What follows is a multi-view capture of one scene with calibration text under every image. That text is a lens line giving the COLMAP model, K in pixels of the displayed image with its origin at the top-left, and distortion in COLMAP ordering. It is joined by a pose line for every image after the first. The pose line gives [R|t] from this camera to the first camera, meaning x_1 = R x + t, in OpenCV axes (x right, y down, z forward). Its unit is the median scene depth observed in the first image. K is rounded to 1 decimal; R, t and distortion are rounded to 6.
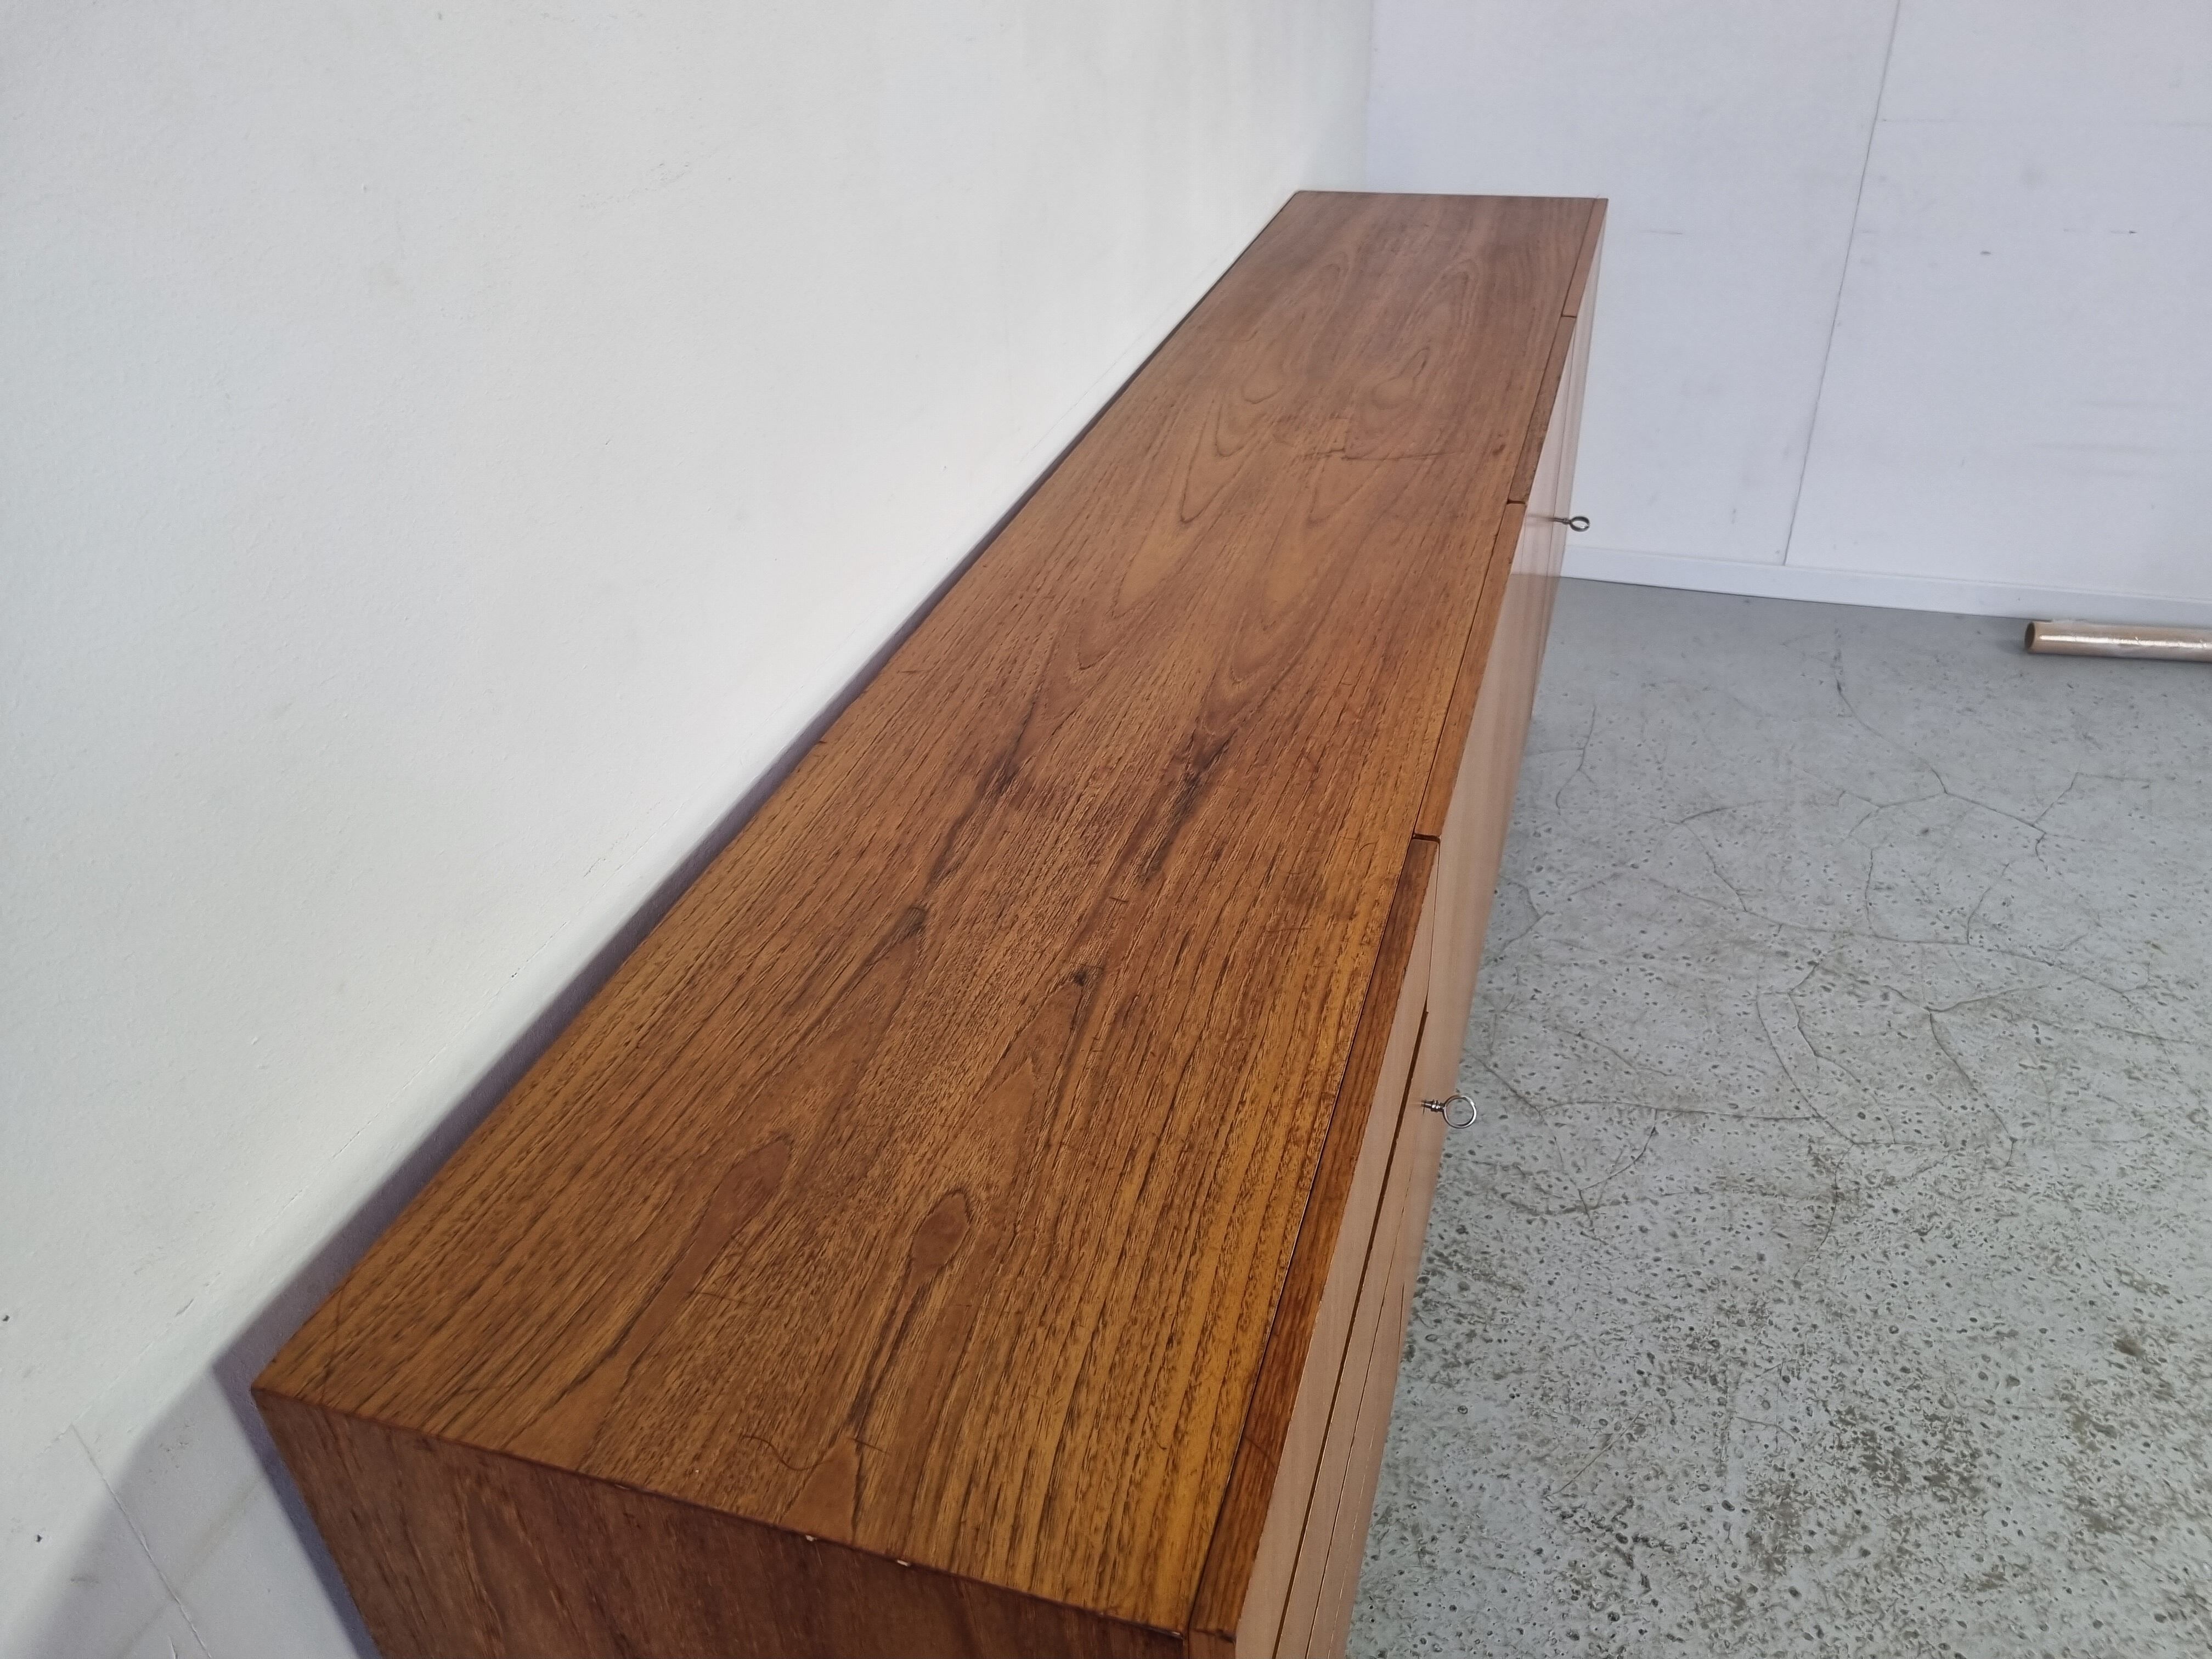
lens RADIAL K [[1667.1, 0, 1114.1], [0, 1667.1, 832.4], [0, 0, 1]] dist [0.062345, -0.058376]
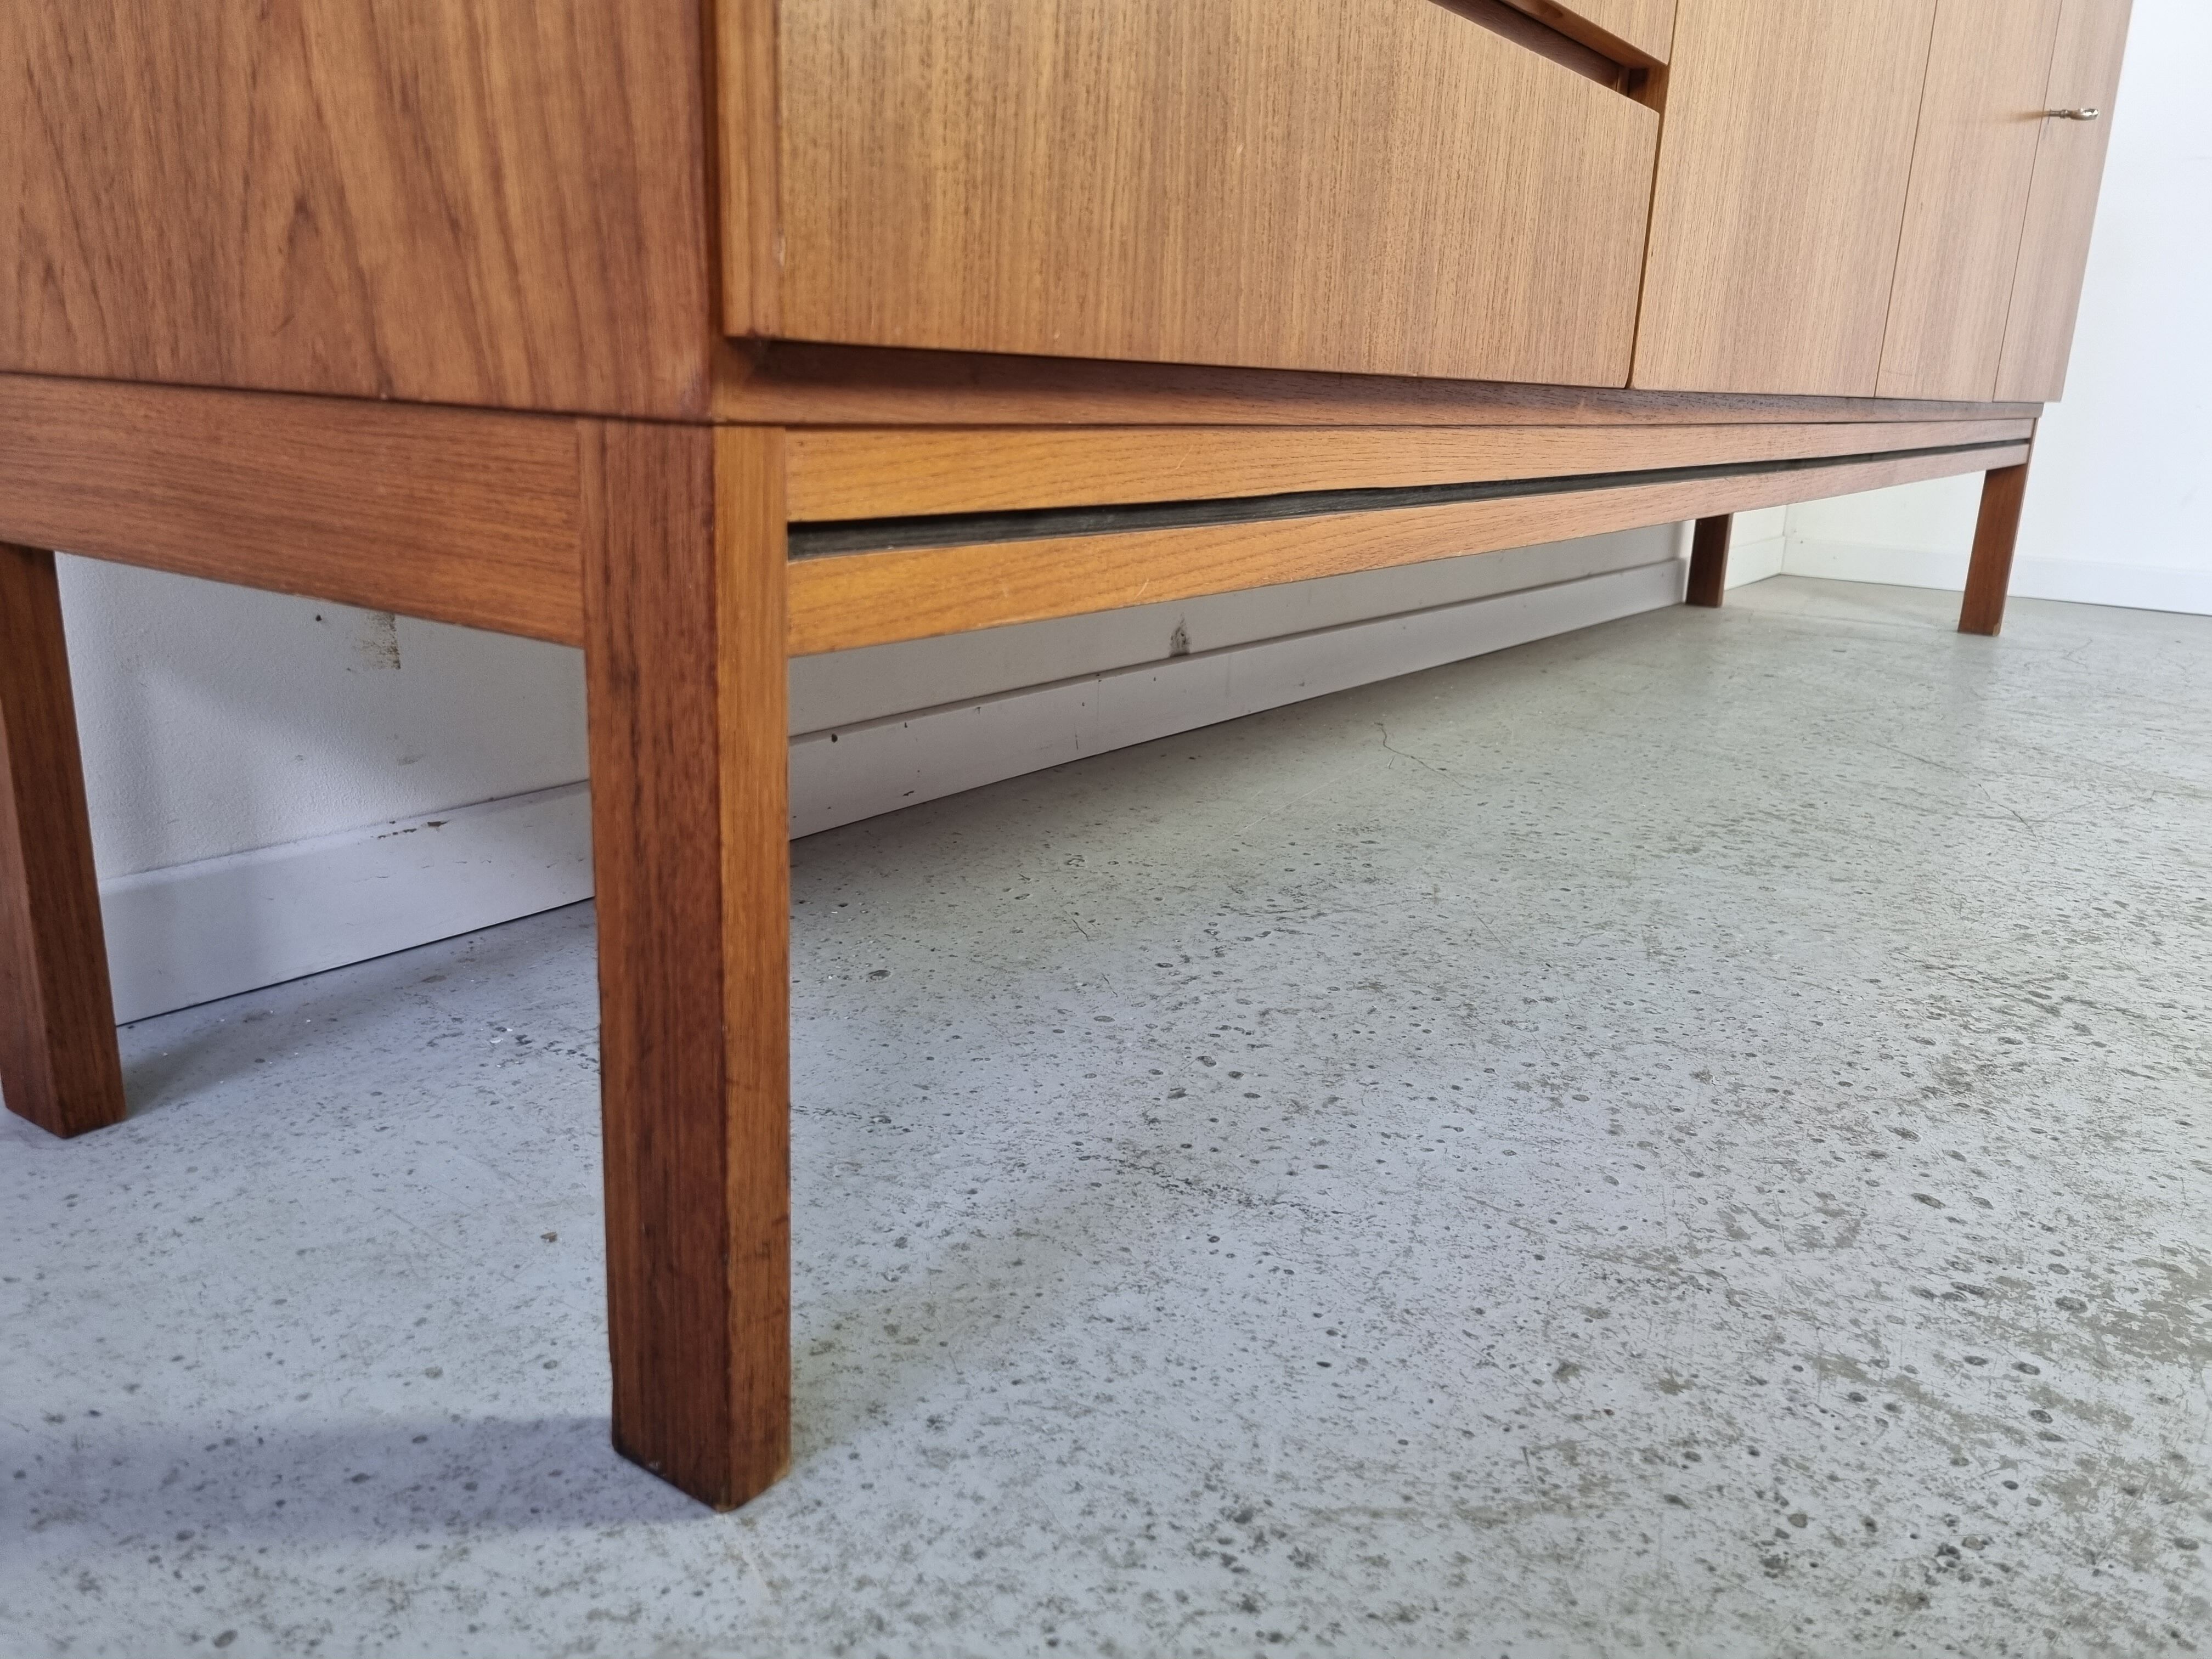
lens RADIAL K [[1665.6, 0, 1121.0], [0, 1665.6, 821.9], [0, 0, 1]] dist [0.062466, -0.056504]
pose [[0.951409, 0.150418, -0.268692, 0.149915], [-0.228339, 0.930051, -0.287867, 0.570241], [0.206597, 0.335232, 0.919205, 0.399726]]
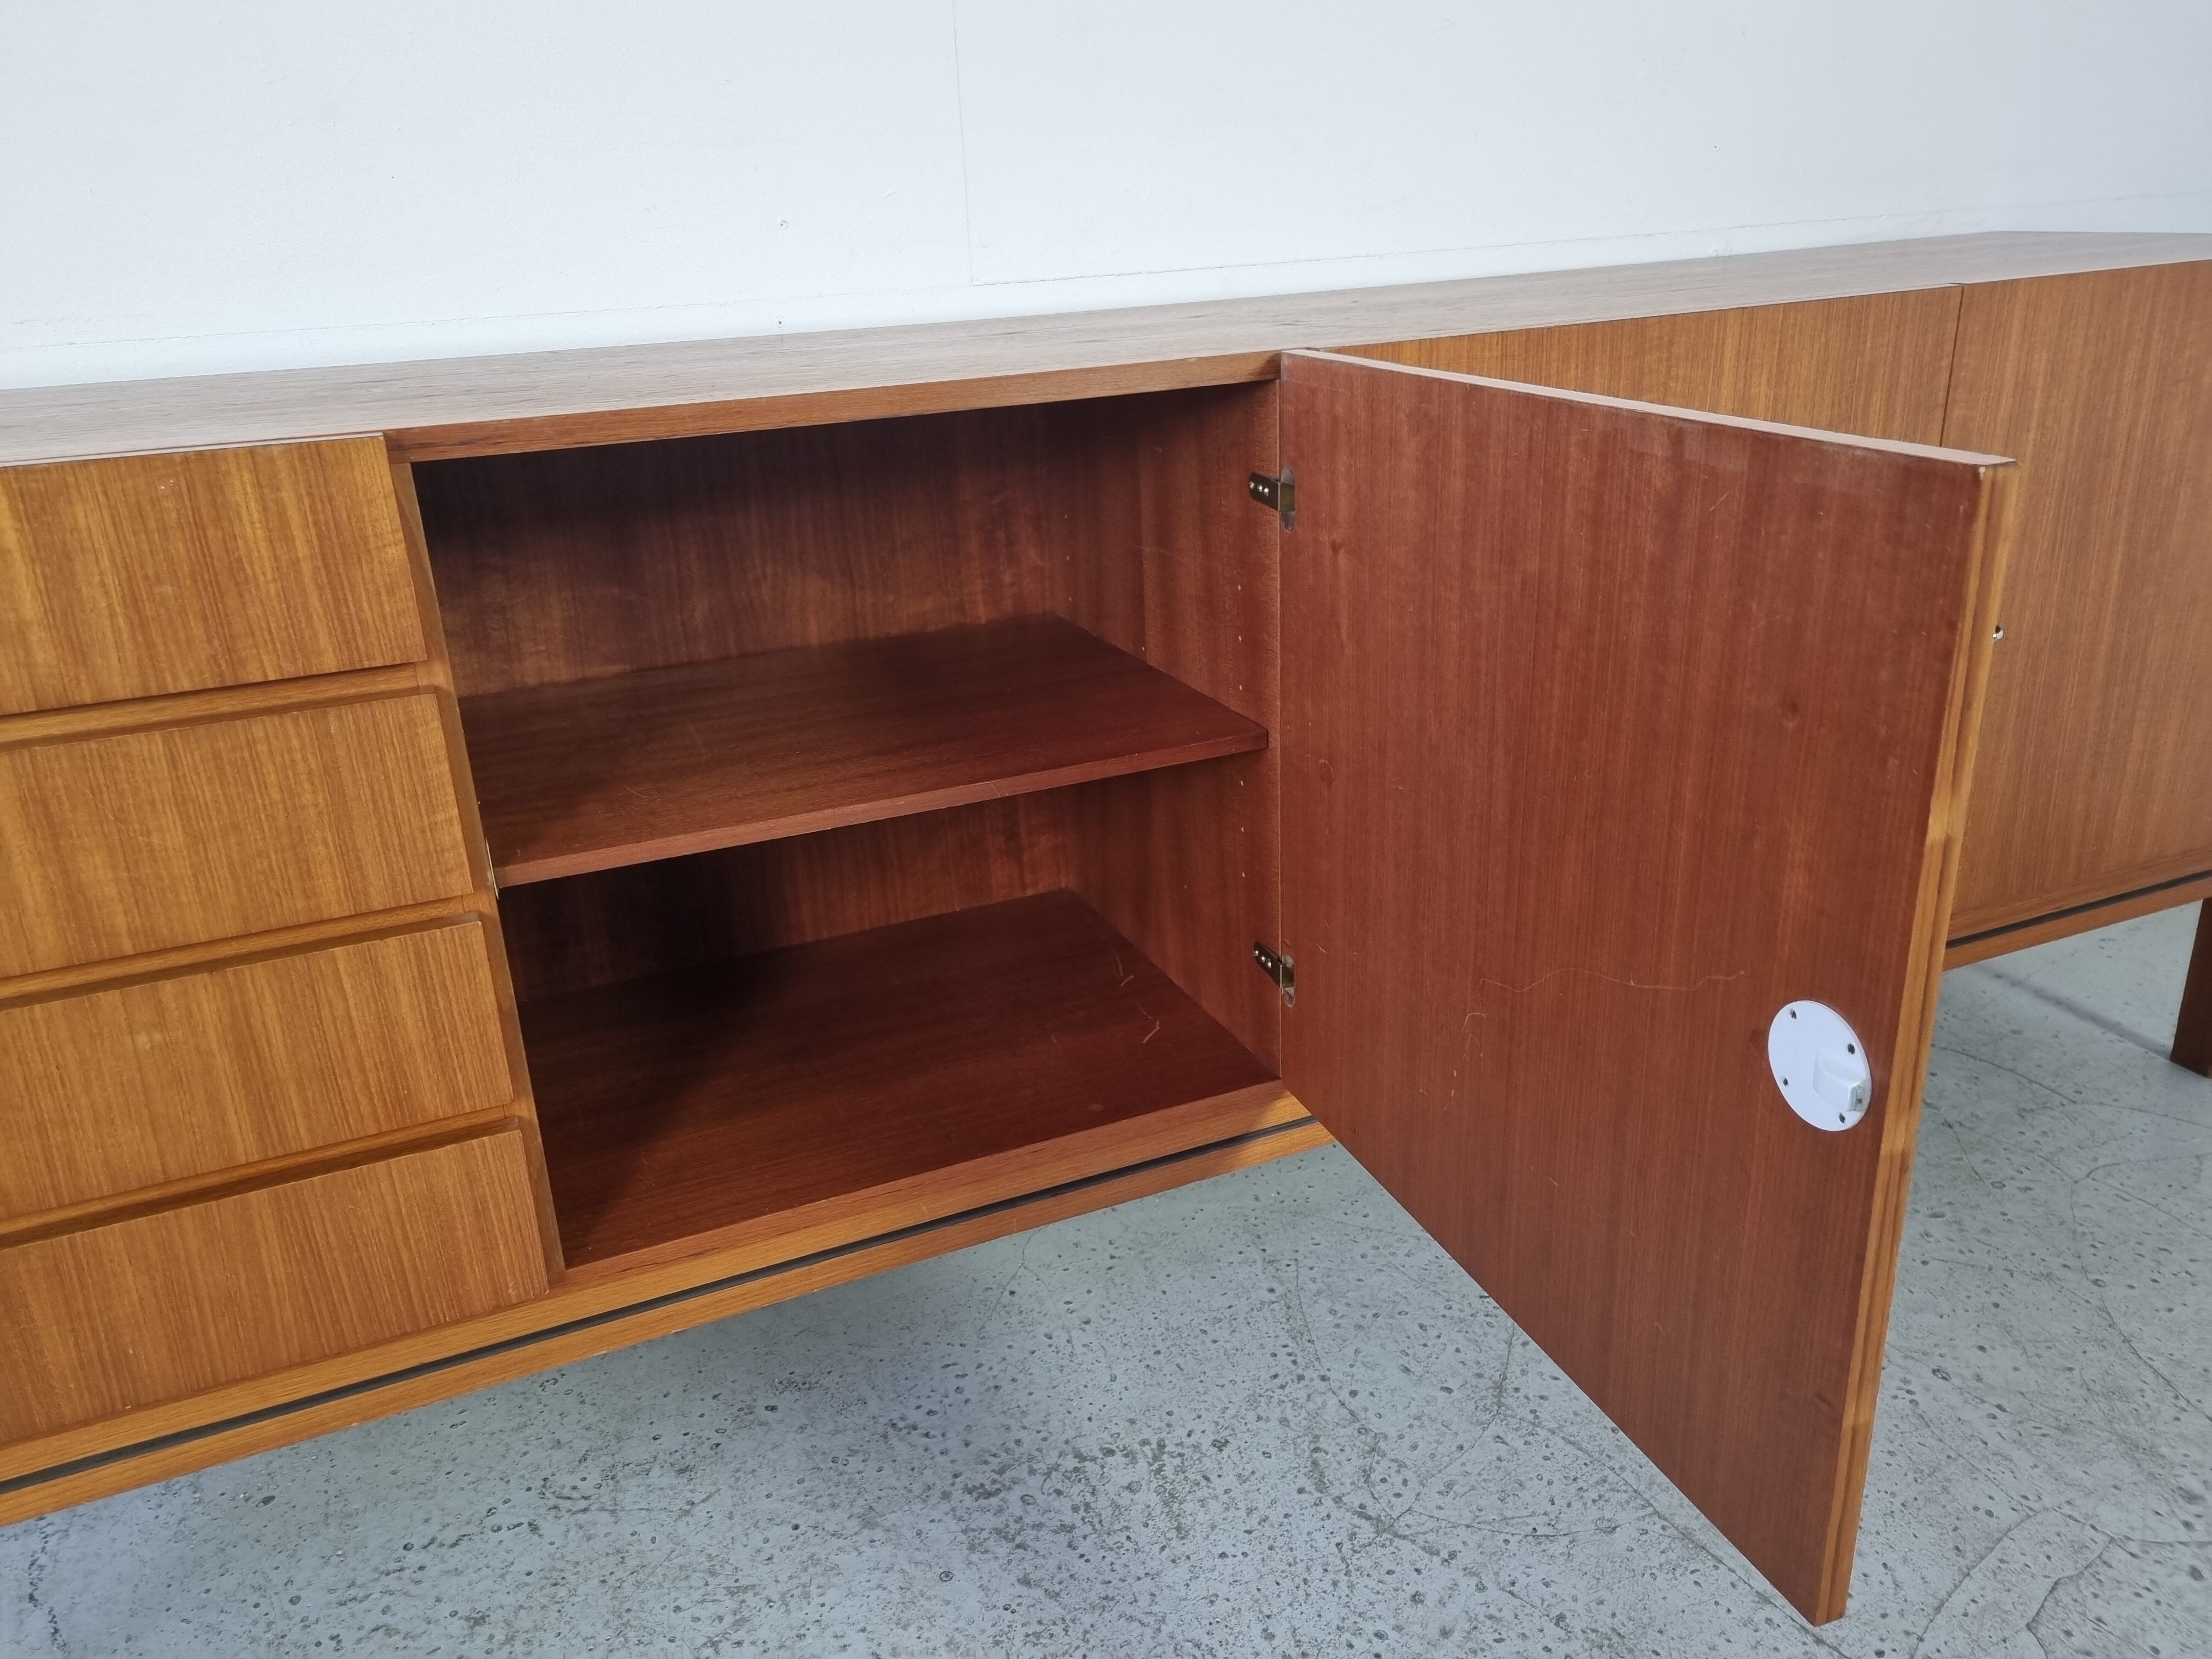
lens RADIAL K [[1664.5, 0, 1090.5], [0, 1664.5, 832.9], [0, 0, 1]] dist [0.066746, -0.059893]
pose [[0.647176, 0.288560, -0.705617, 0.689022], [-0.405575, 0.914060, 0.001817, 0.027387], [0.645501, 0.285005, 0.708591, 0.455246]]
